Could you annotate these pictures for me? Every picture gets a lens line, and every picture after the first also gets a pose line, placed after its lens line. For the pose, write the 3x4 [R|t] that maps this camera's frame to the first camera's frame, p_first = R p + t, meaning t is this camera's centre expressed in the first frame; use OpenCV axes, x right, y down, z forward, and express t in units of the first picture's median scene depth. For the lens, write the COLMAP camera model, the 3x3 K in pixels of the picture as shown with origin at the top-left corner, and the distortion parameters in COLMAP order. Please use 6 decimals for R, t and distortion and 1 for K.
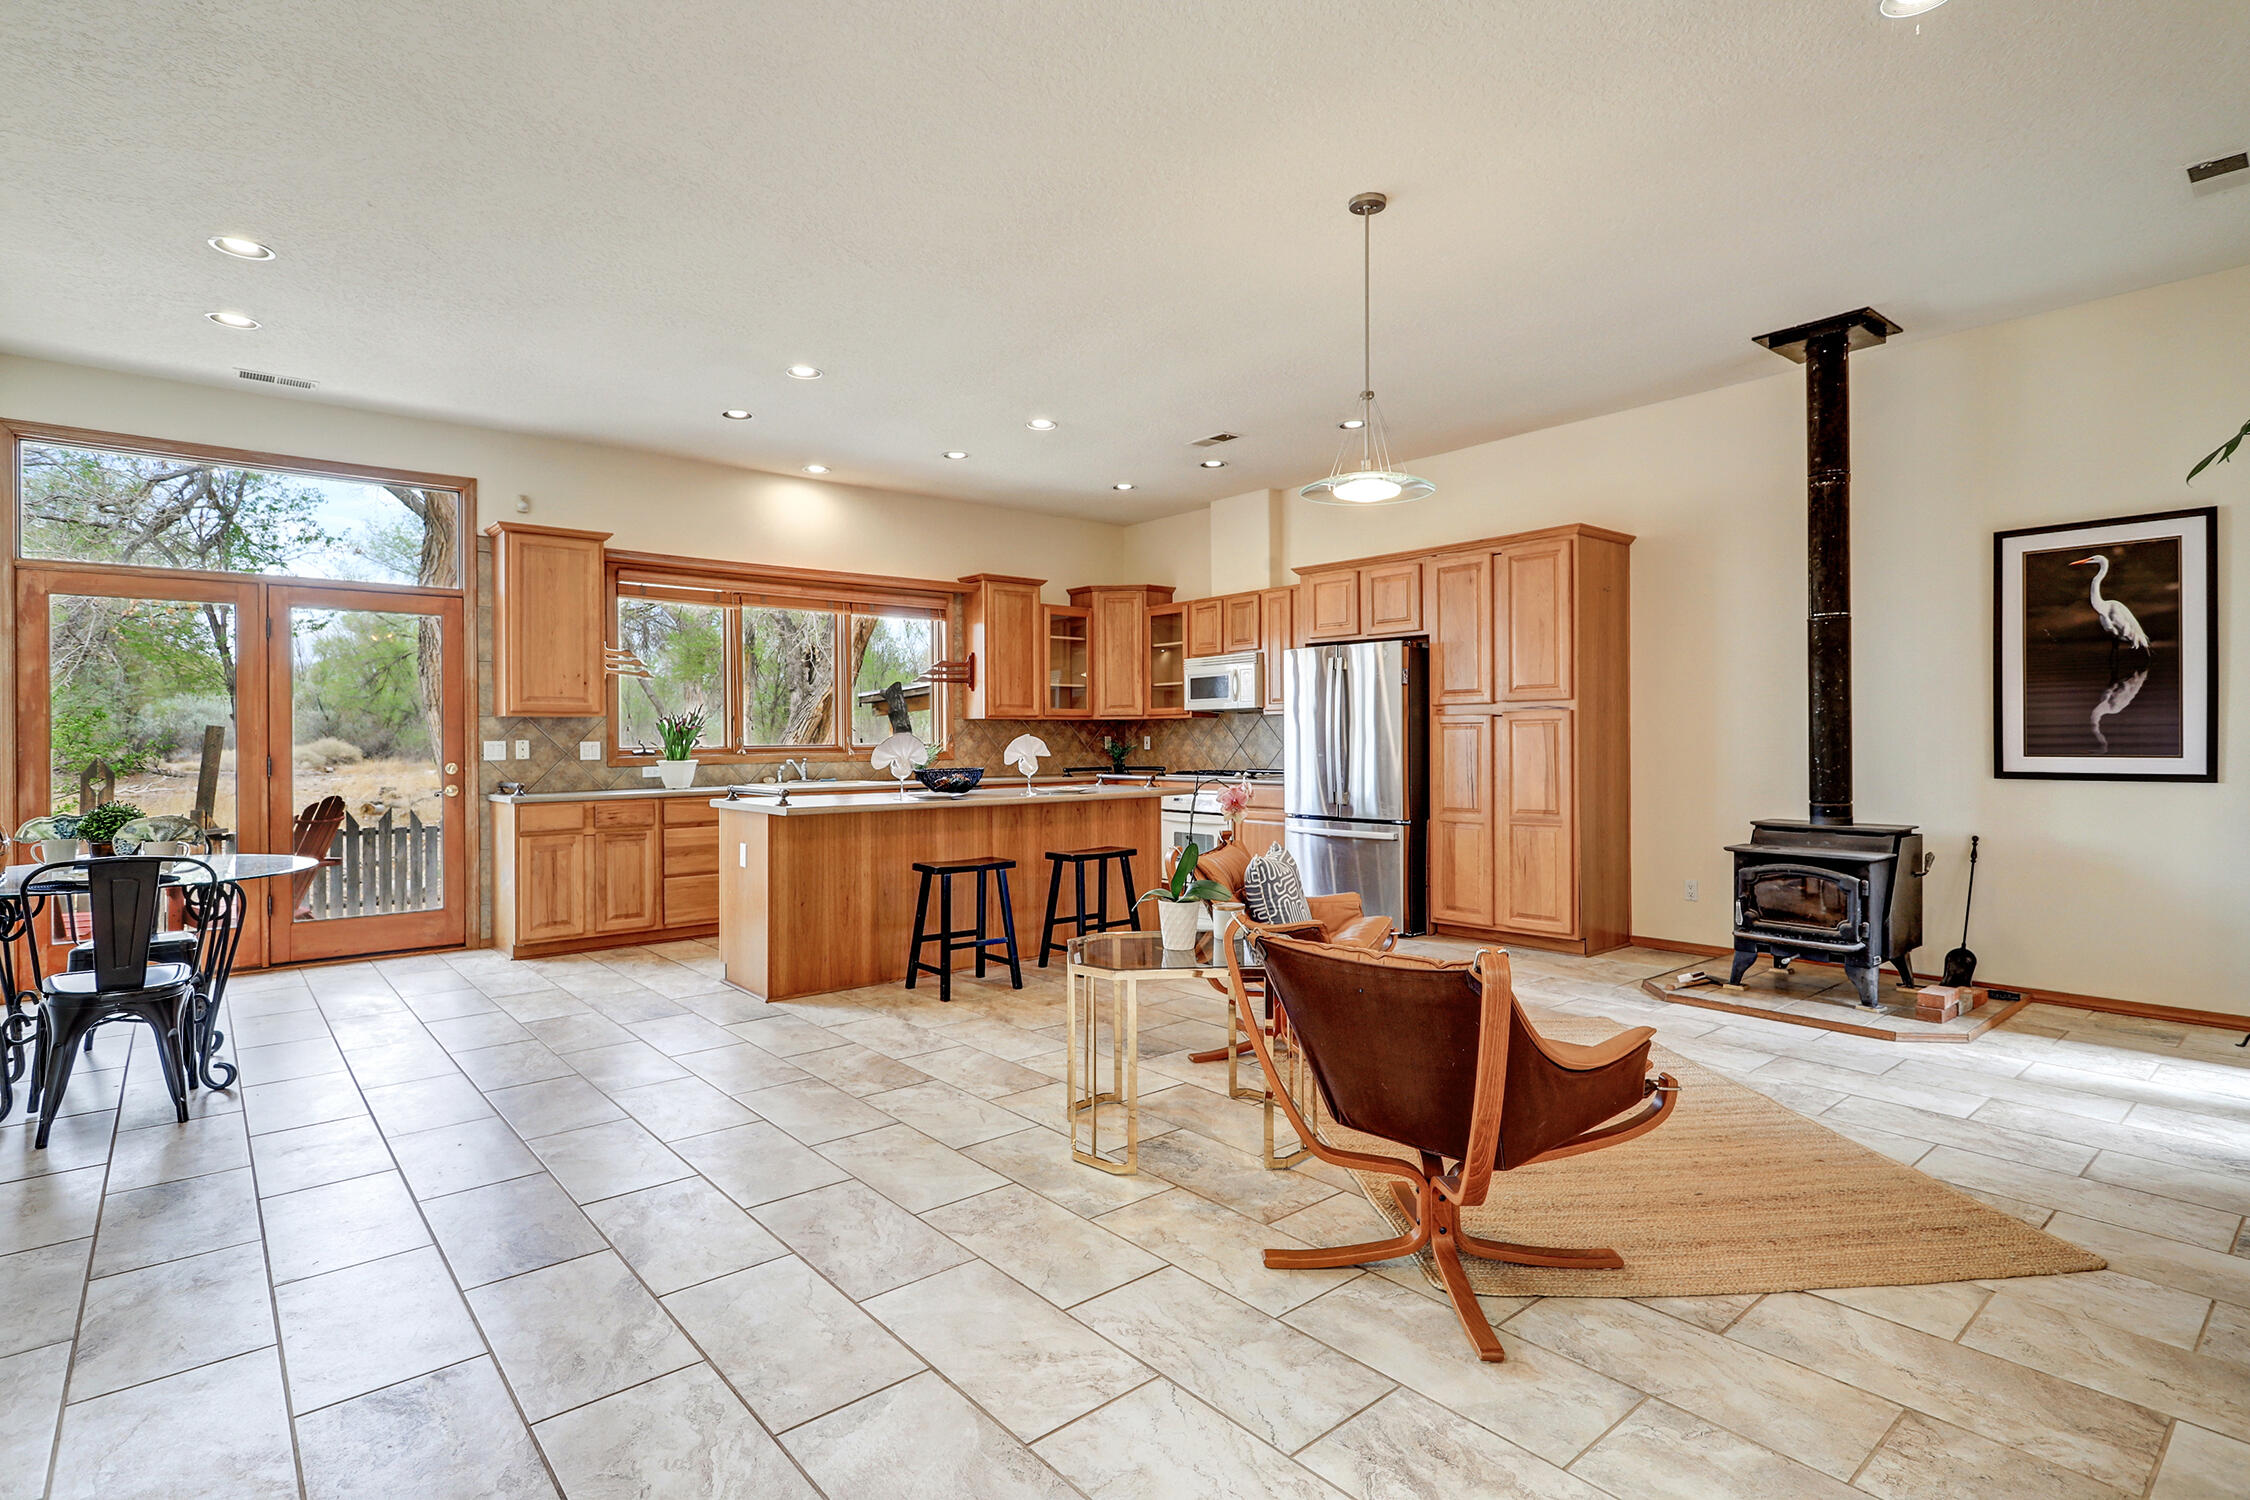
lens RADIAL K [[1076.2, 0, 1098.1], [0, 1076.2, 742.7], [0, 0, 1]] dist [-0.000496, -0.000102]
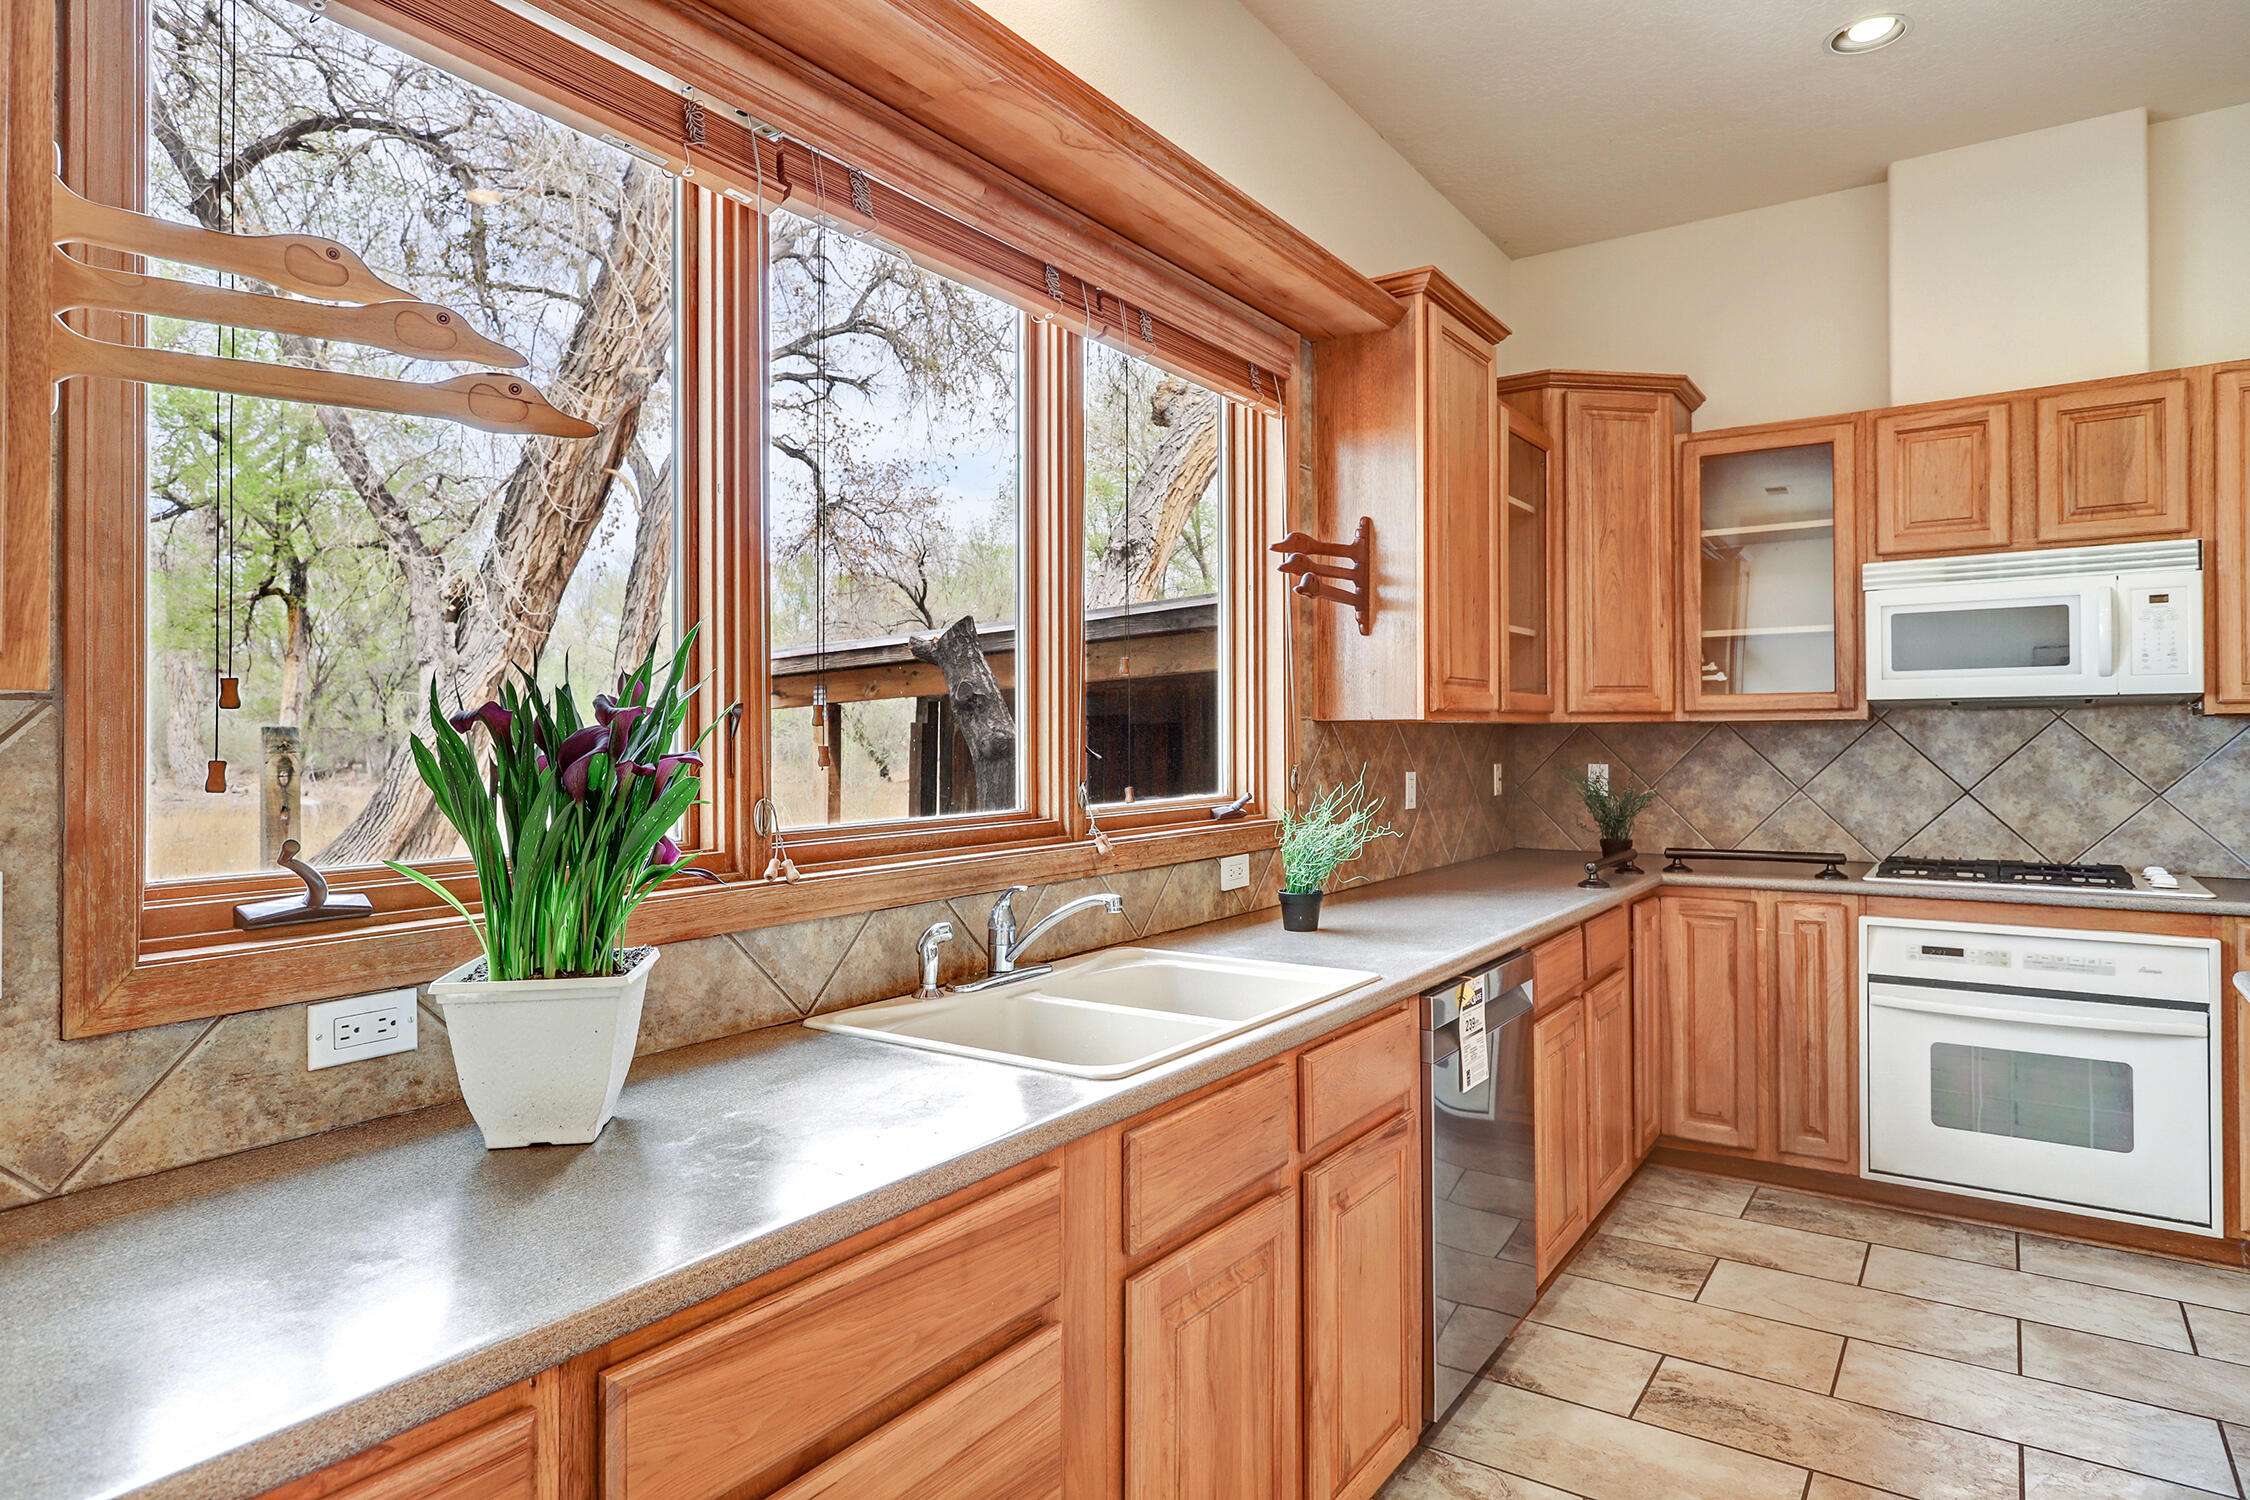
lens RADIAL K [[1286.4, 0, 1112.1], [0, 1286.4, 716.7], [0, 0, 1]] dist [0.000921, 0.002250]
pose [[0.961294, 0.004439, 0.275490, -0.406607], [0.001843, 0.999744, -0.022539, -0.020112], [-0.275519, 0.022175, 0.961040, 0.887396]]
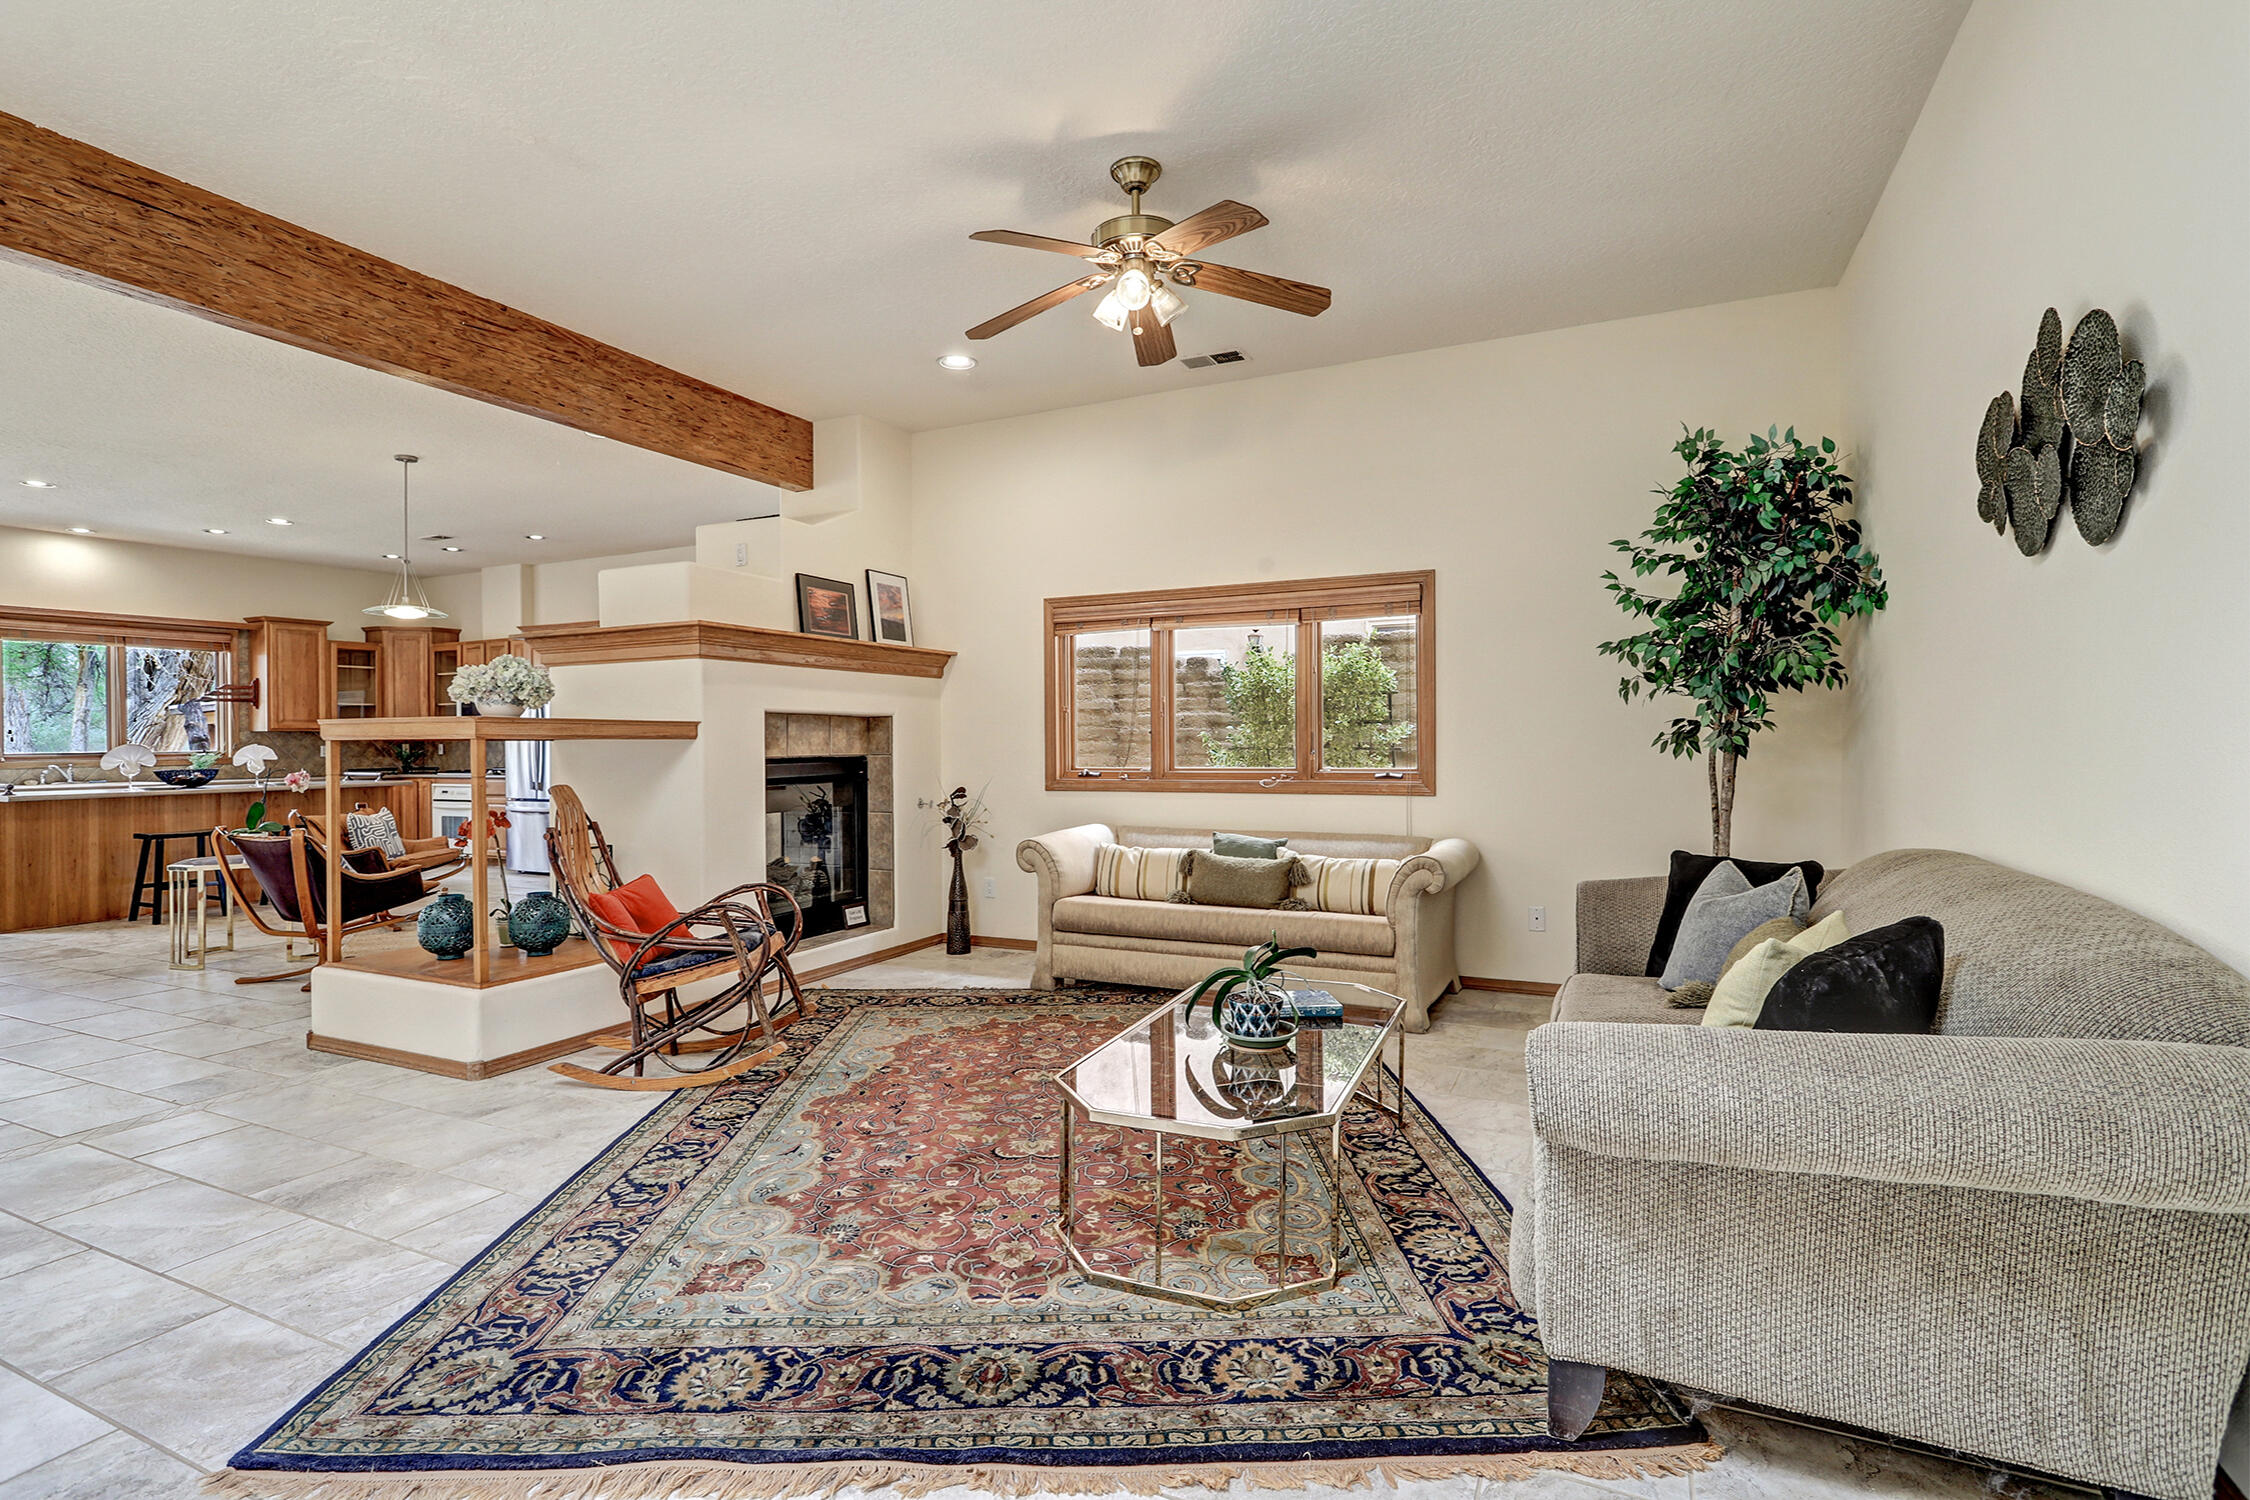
lens RADIAL K [[1076.2, 0, 1126.5], [0, 1076.2, 740.2], [0, 0, 1]] dist [-0.000496, -0.000102]
pose [[0.905445, -0.004297, 0.424442, 0.368181], [0.007374, 0.999957, -0.005607, 0.003261], [-0.424400, 0.008206, 0.905438, -0.764794]]
